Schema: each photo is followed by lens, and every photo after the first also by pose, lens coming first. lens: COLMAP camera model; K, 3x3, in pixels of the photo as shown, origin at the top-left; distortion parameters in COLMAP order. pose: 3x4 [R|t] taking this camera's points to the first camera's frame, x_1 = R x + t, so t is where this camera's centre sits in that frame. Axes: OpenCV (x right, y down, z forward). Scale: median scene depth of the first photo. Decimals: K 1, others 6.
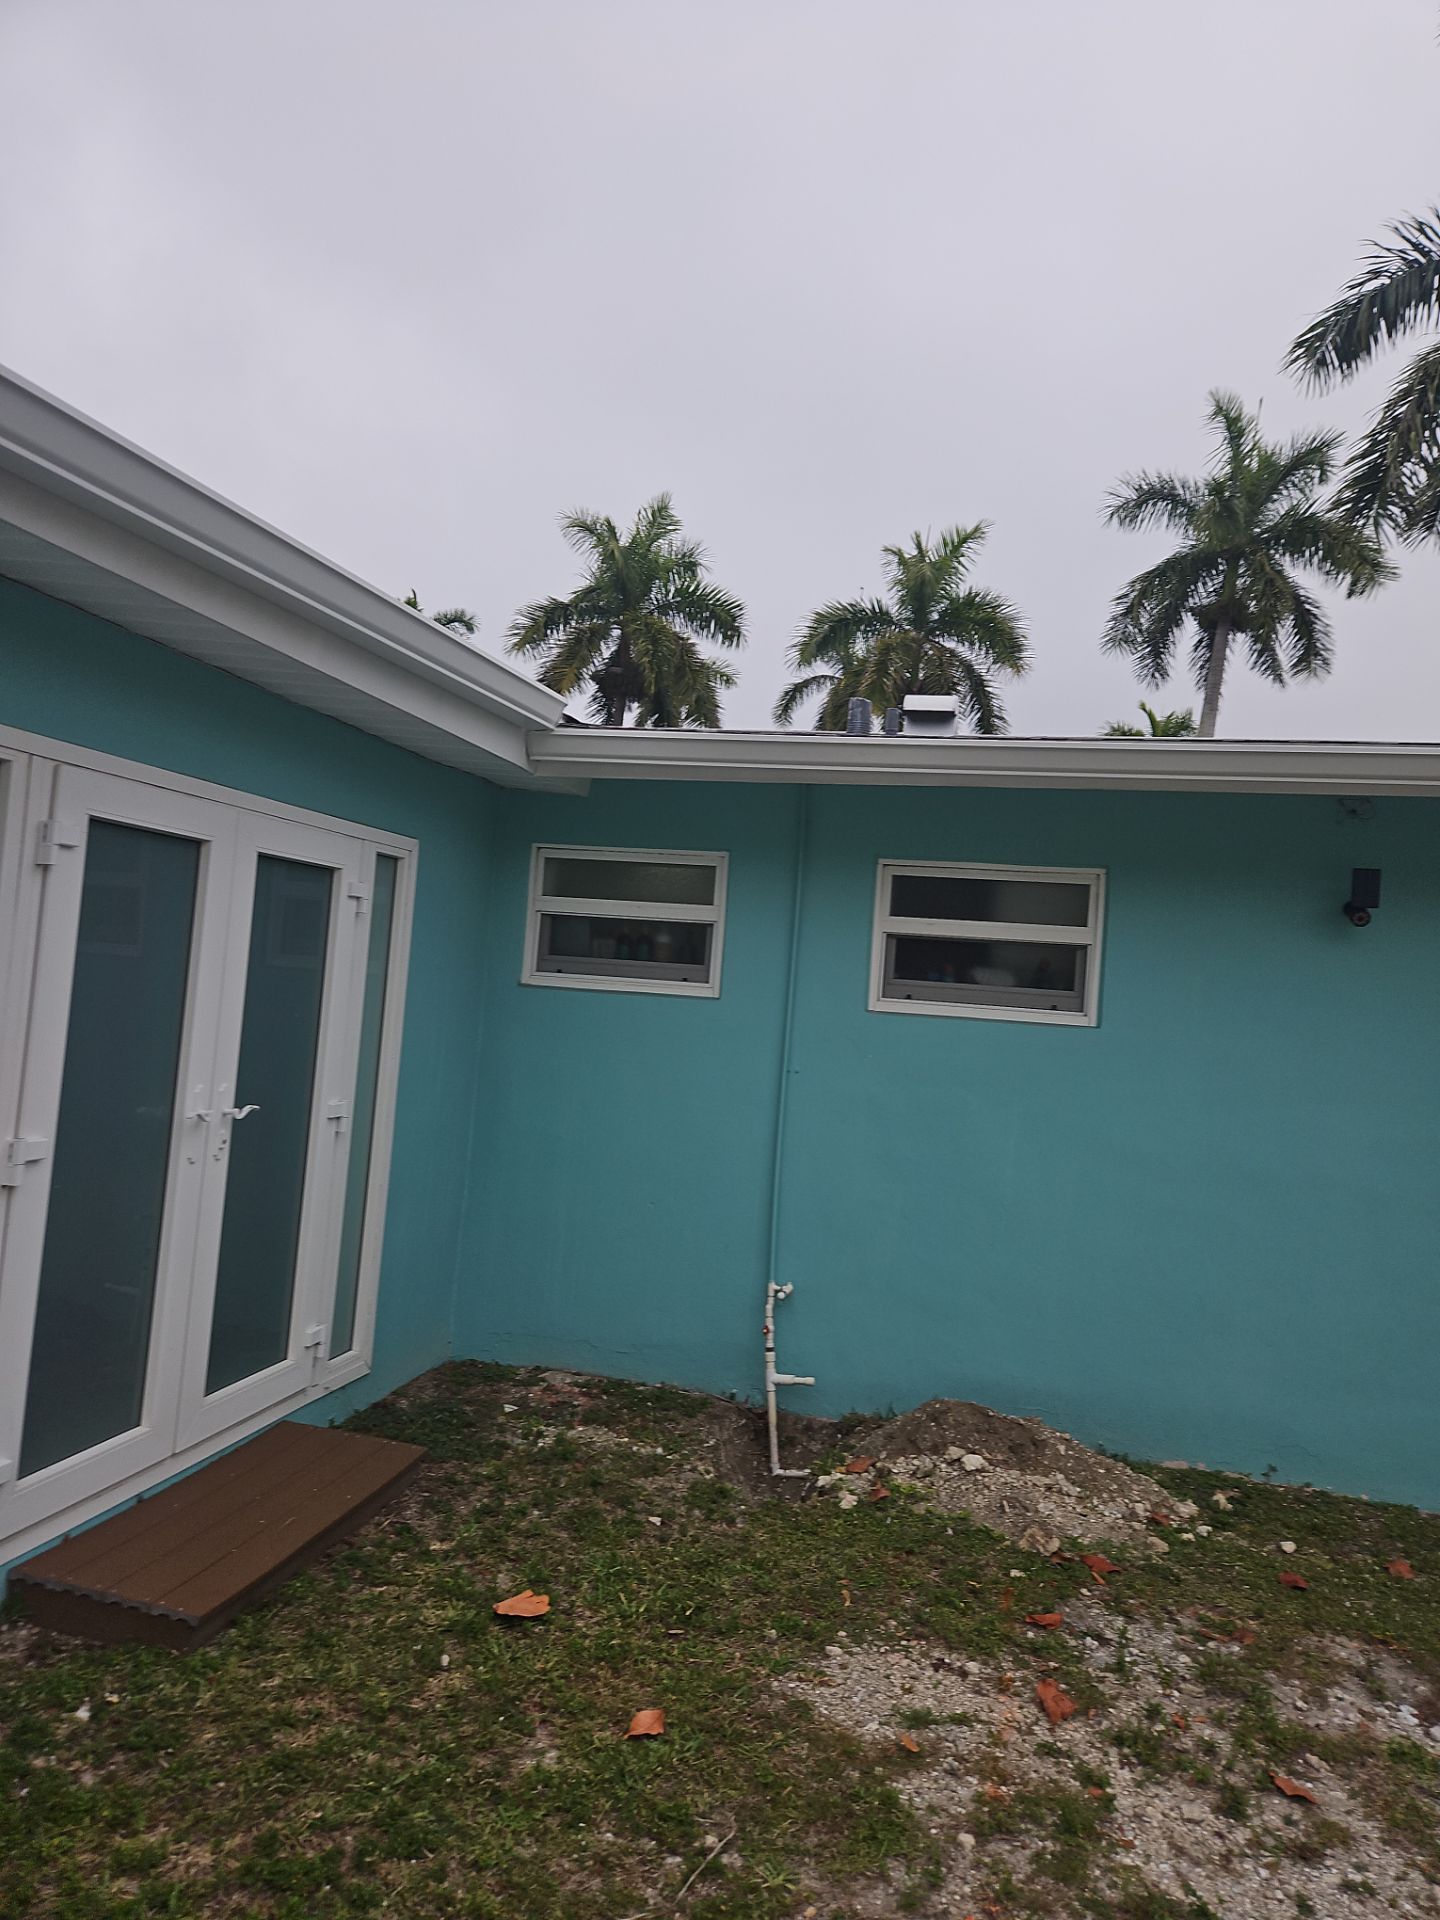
lens RADIAL K [[1251.2, 0, 739.0], [0, 1251.2, 930.8], [0, 0, 1]] dist [0.075598, -0.061403]
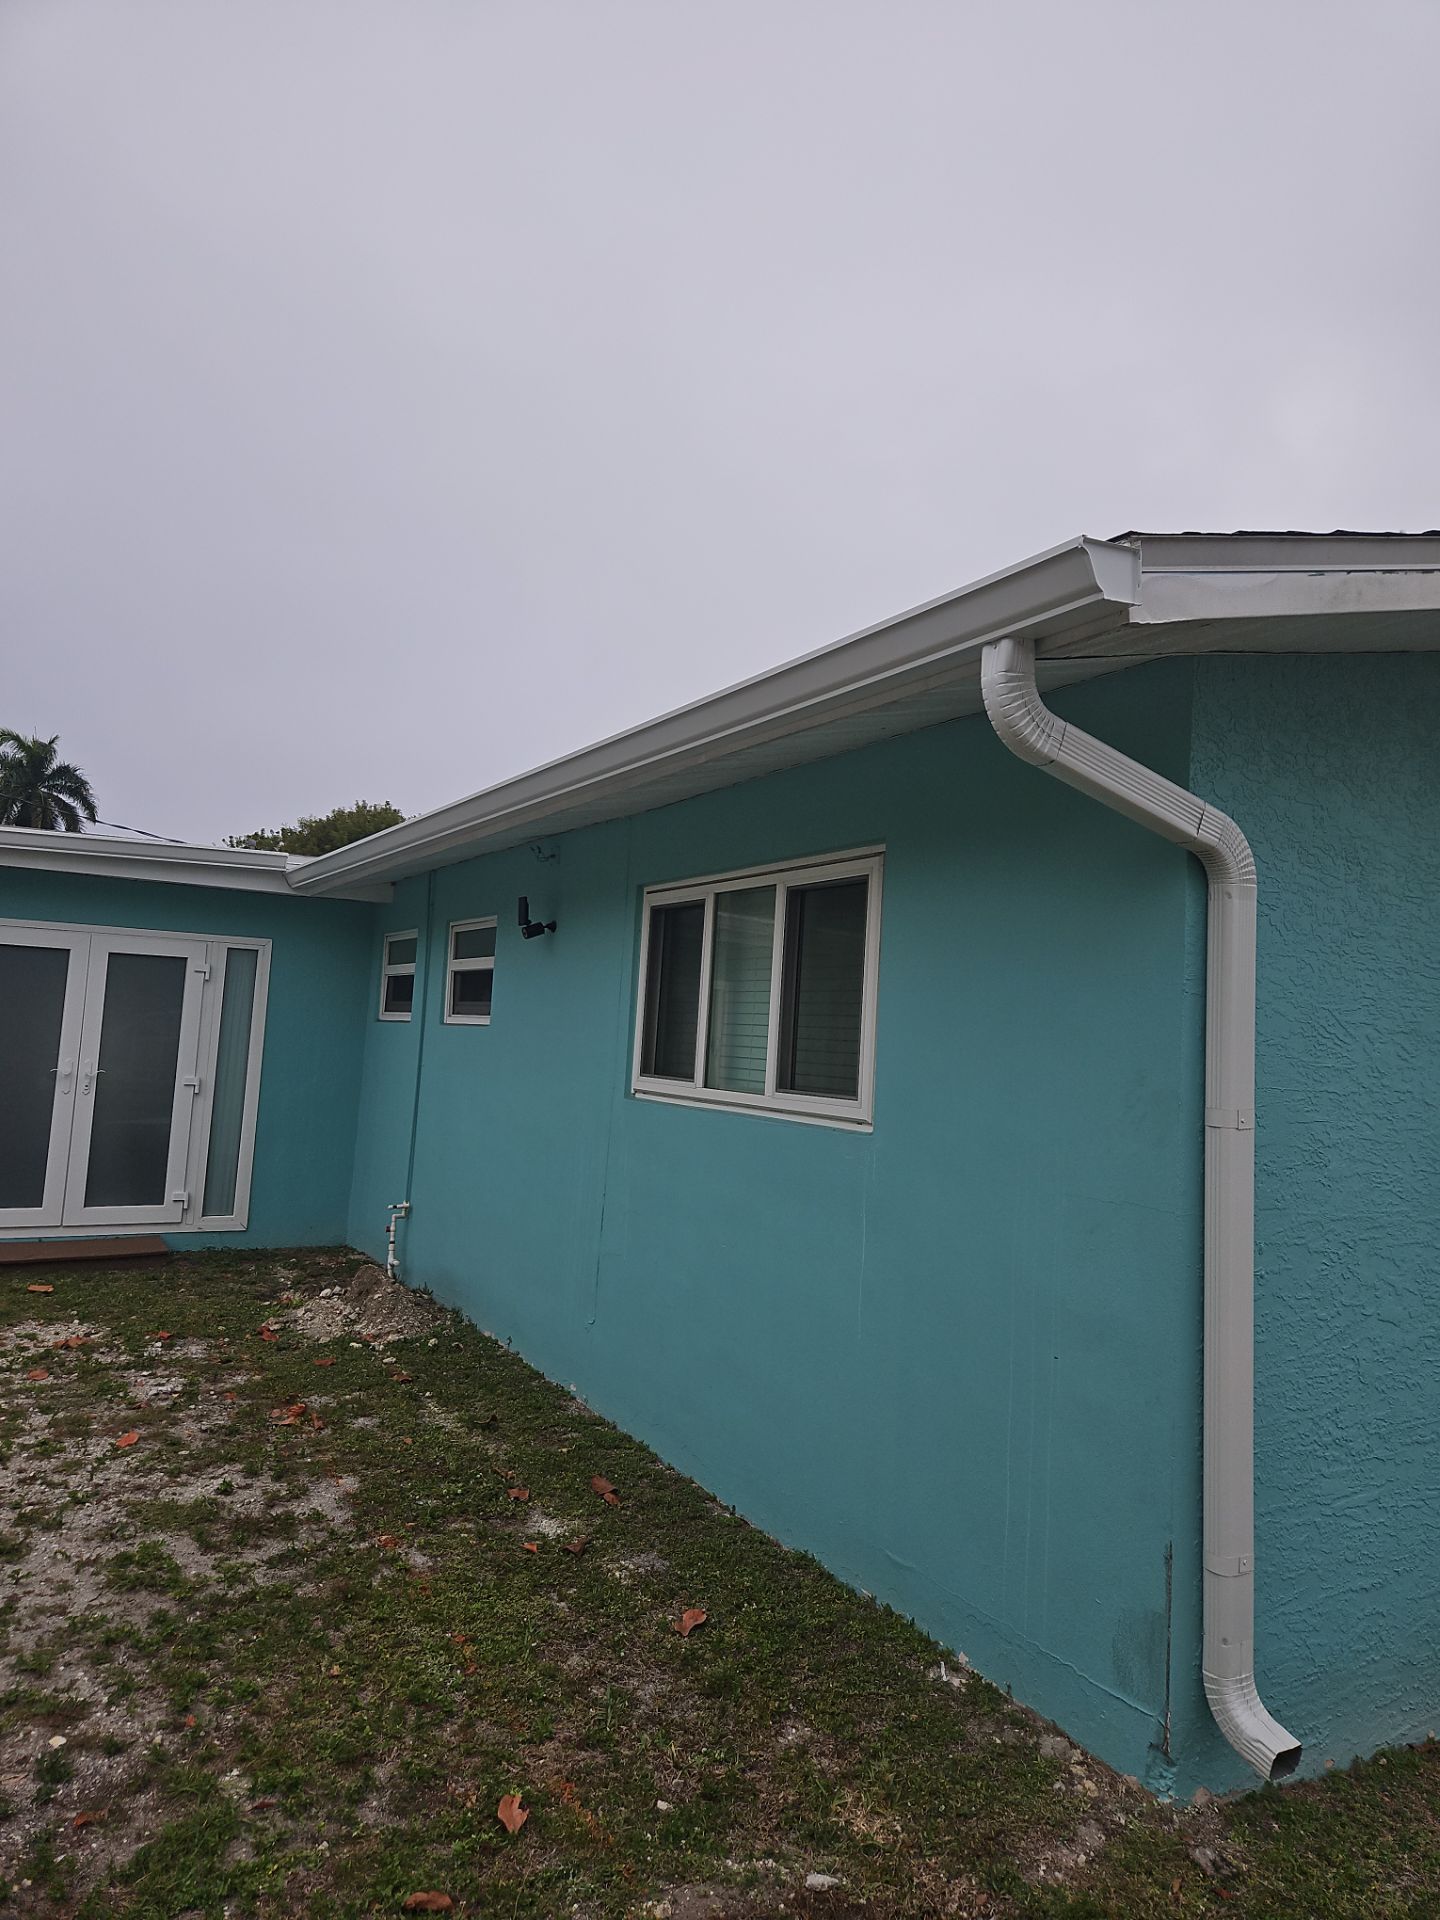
lens RADIAL K [[1251.2, 0, 739.0], [0, 1251.2, 930.8], [0, 0, 1]] dist [0.075598, -0.061403]
pose [[0.699390, -0.096682, -0.708171, 1.583754], [0.034463, 0.994218, -0.101698, 0.131214], [0.713909, 0.046721, 0.698678, 0.210729]]
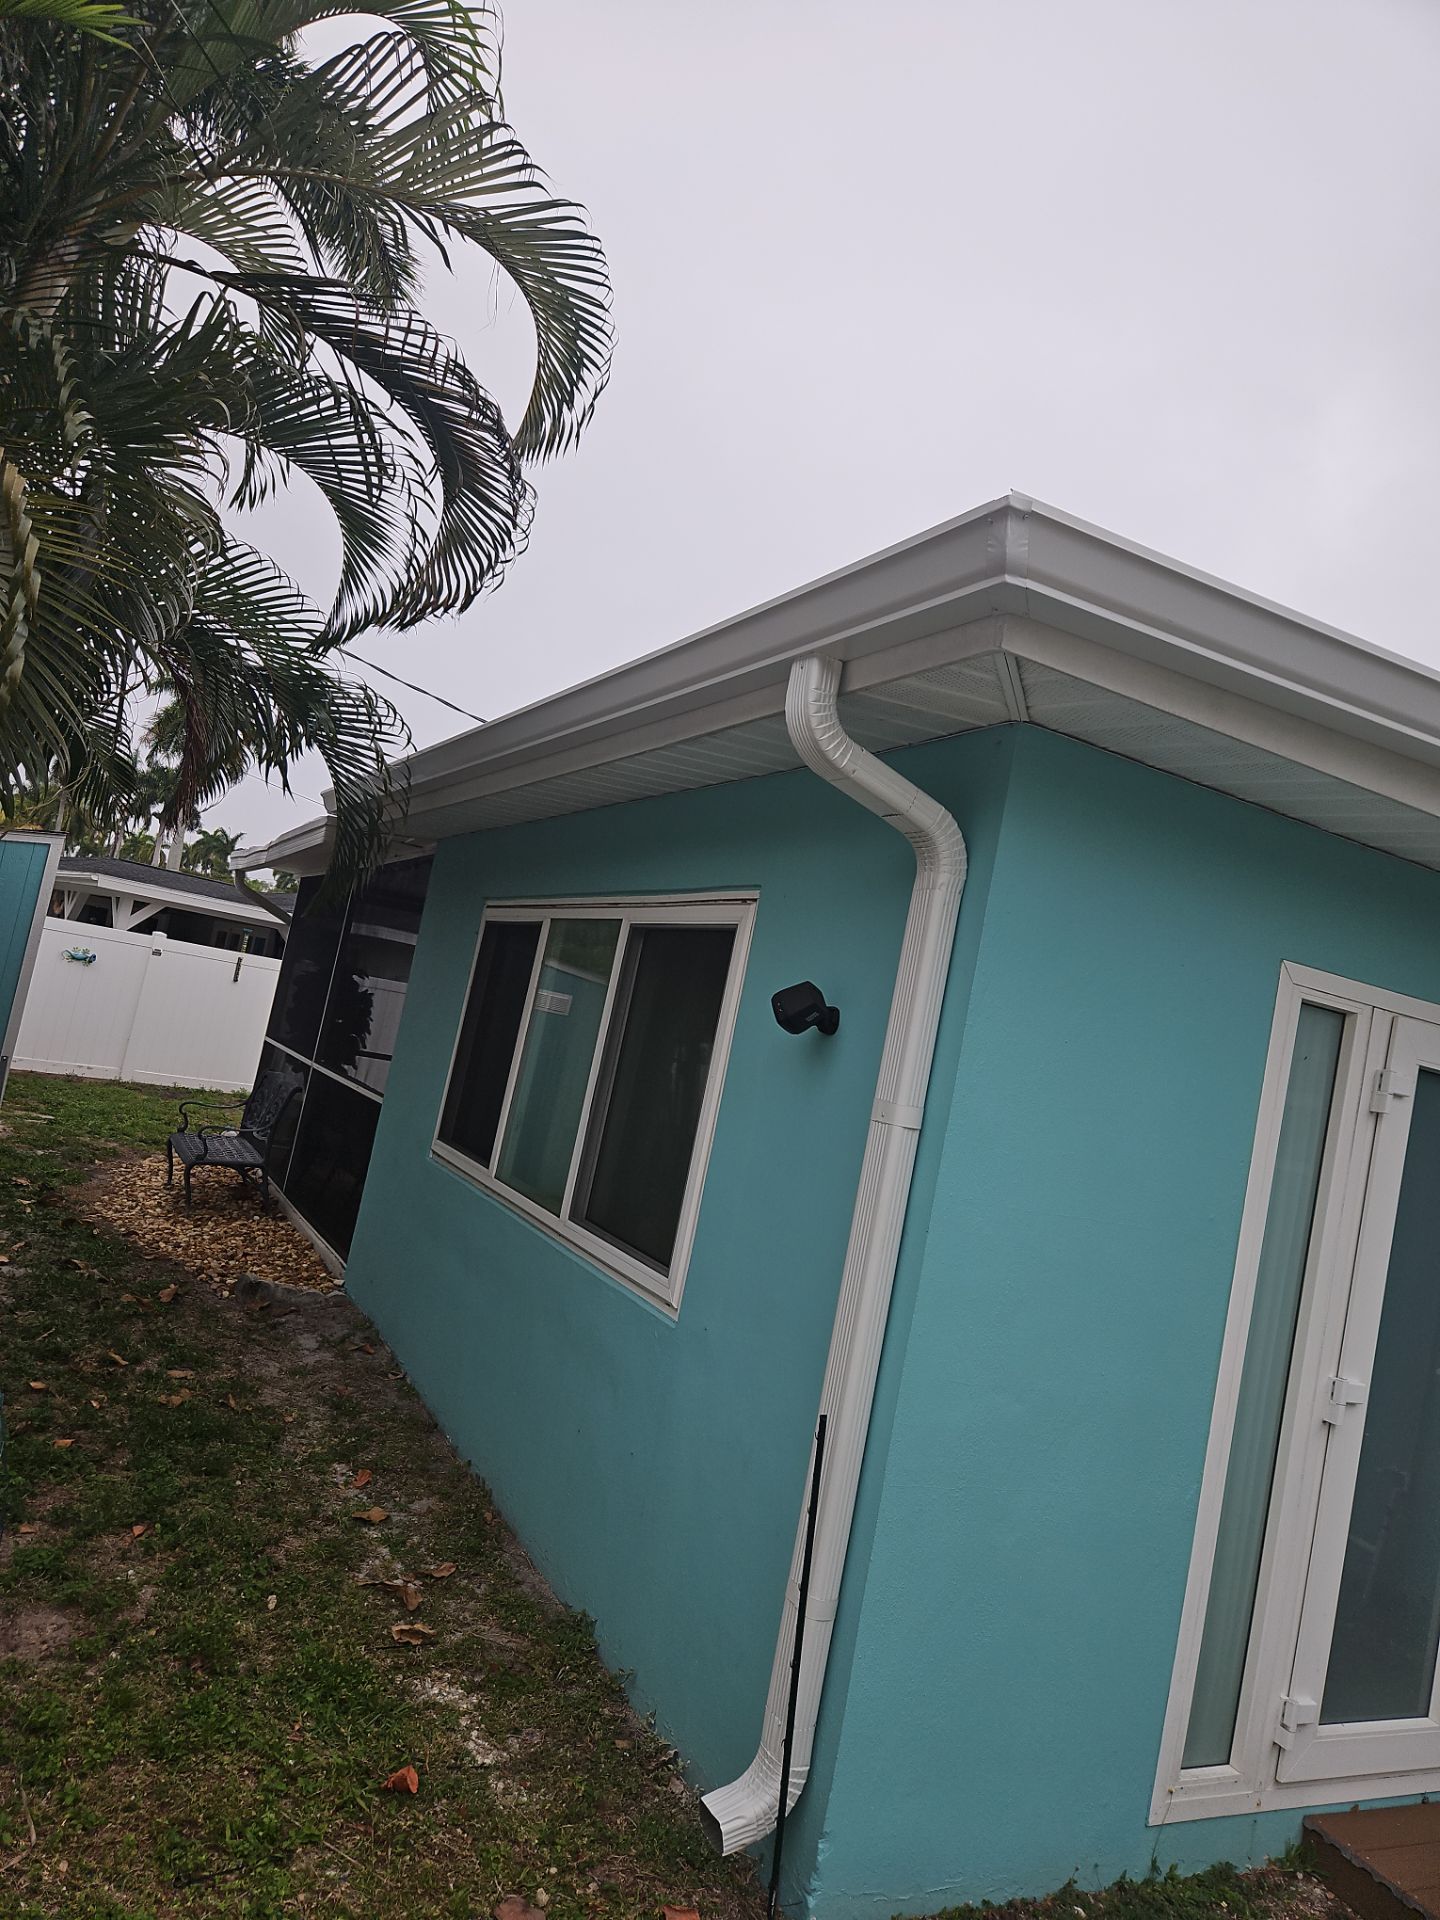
lens RADIAL K [[1269.8, 0, 699.0], [0, 1269.8, 945.5], [0, 0, 1]] dist [0.075955, -0.064845]
pose [[0.644097, -0.002062, -0.764941, -0.065029], [-0.108875, 0.989569, -0.094342, -0.018039], [0.757156, 0.144048, 0.637154, -0.069637]]
